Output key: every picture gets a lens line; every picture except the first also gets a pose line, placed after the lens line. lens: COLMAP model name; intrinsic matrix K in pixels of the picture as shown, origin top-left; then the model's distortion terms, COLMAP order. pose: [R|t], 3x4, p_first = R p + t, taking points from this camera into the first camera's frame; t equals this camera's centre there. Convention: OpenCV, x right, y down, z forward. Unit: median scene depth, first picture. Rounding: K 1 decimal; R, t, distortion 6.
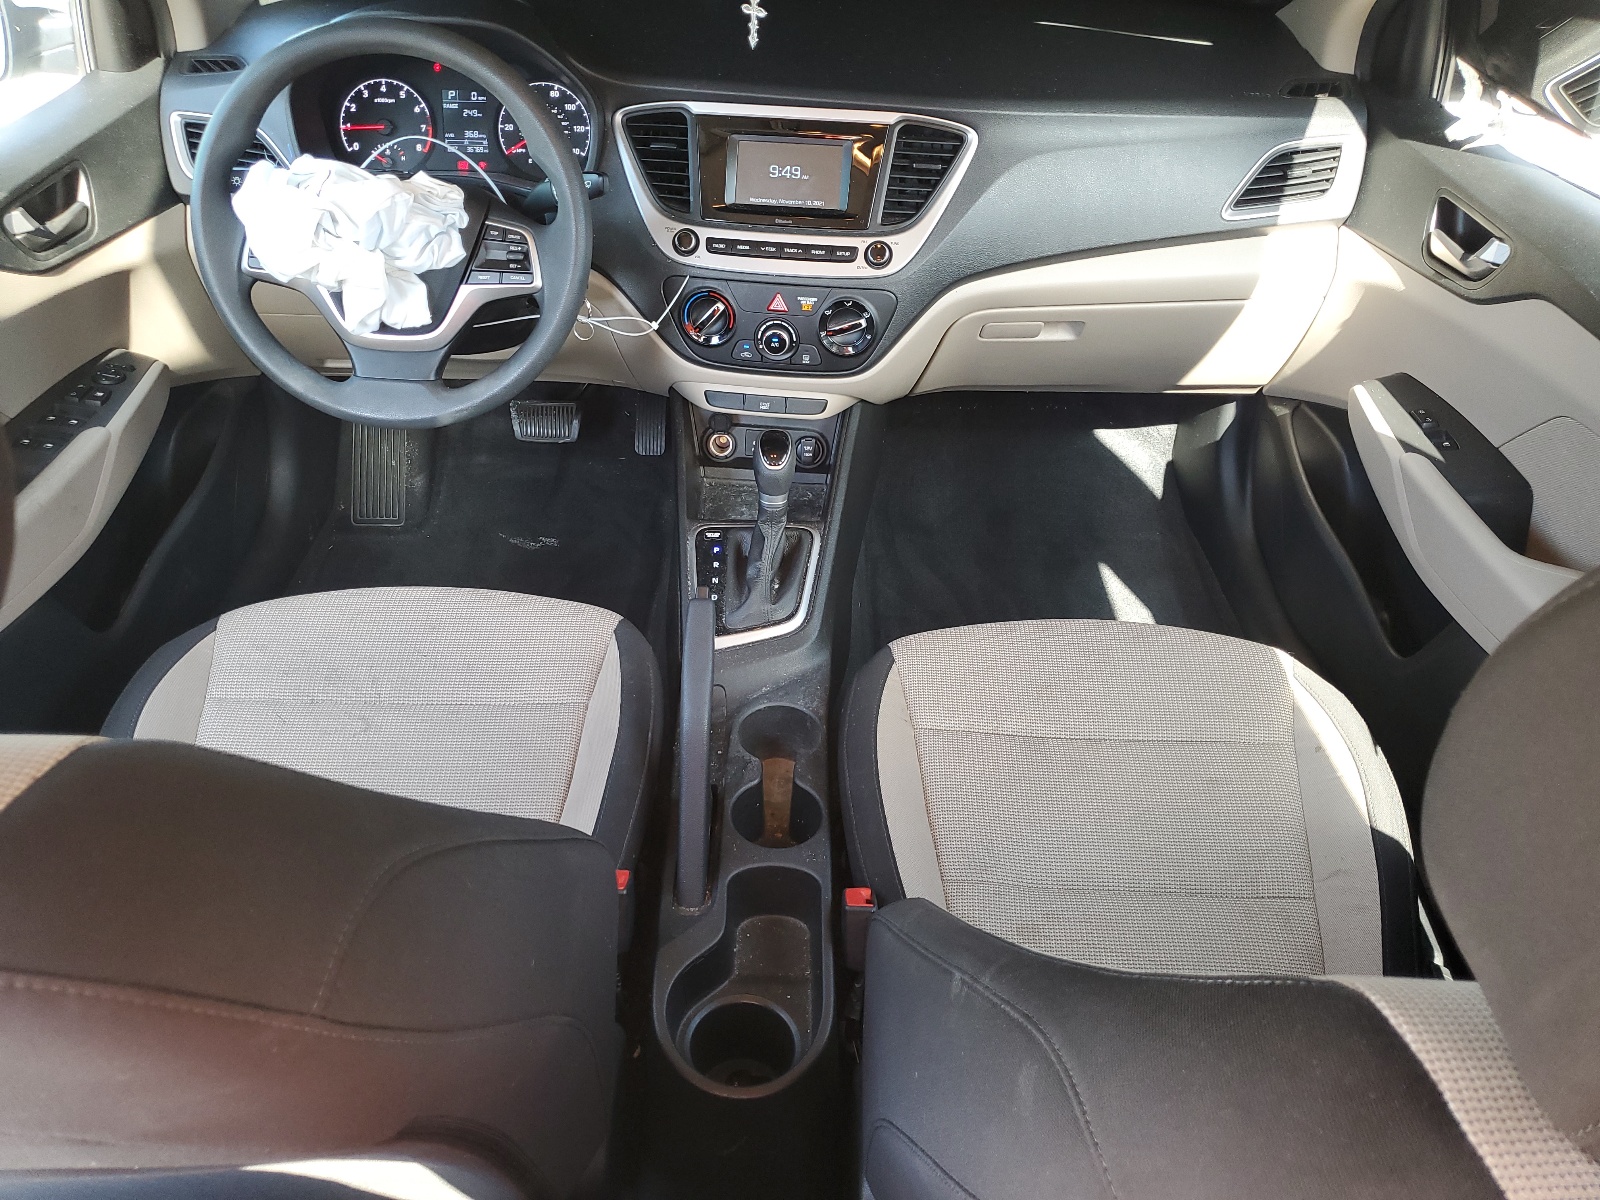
lens RADIAL K [[1221.3, 0, 796.9], [0, 1221.3, 599.1], [0, 0, 1]] dist [-0.004767, -0.003844]
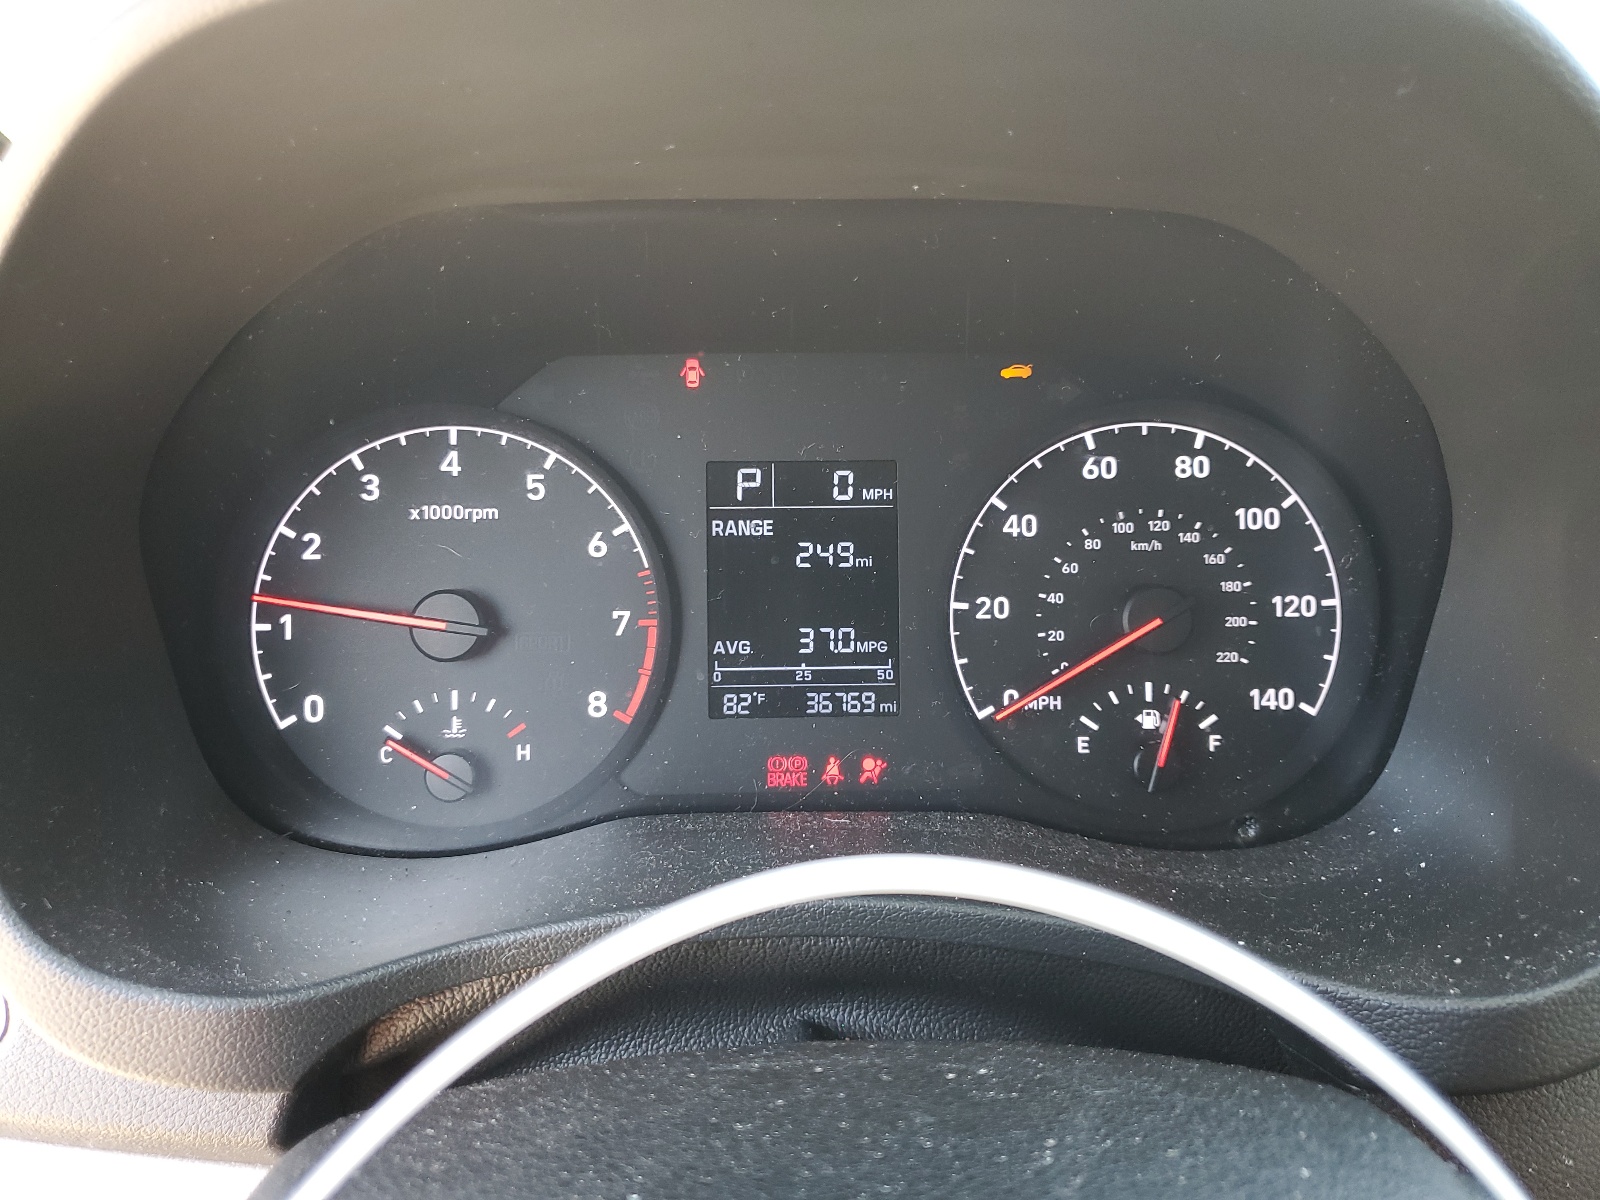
lens RADIAL K [[1221.3, 0, 800.8], [0, 1221.3, 601.8], [0, 0, 1]] dist [-0.004767, -0.003844]
pose [[0.999506, -0.028070, 0.014146, -0.276185], [0.030850, 0.962280, -0.270305, -0.328220], [-0.006025, 0.270608, 0.962671, 0.781932]]
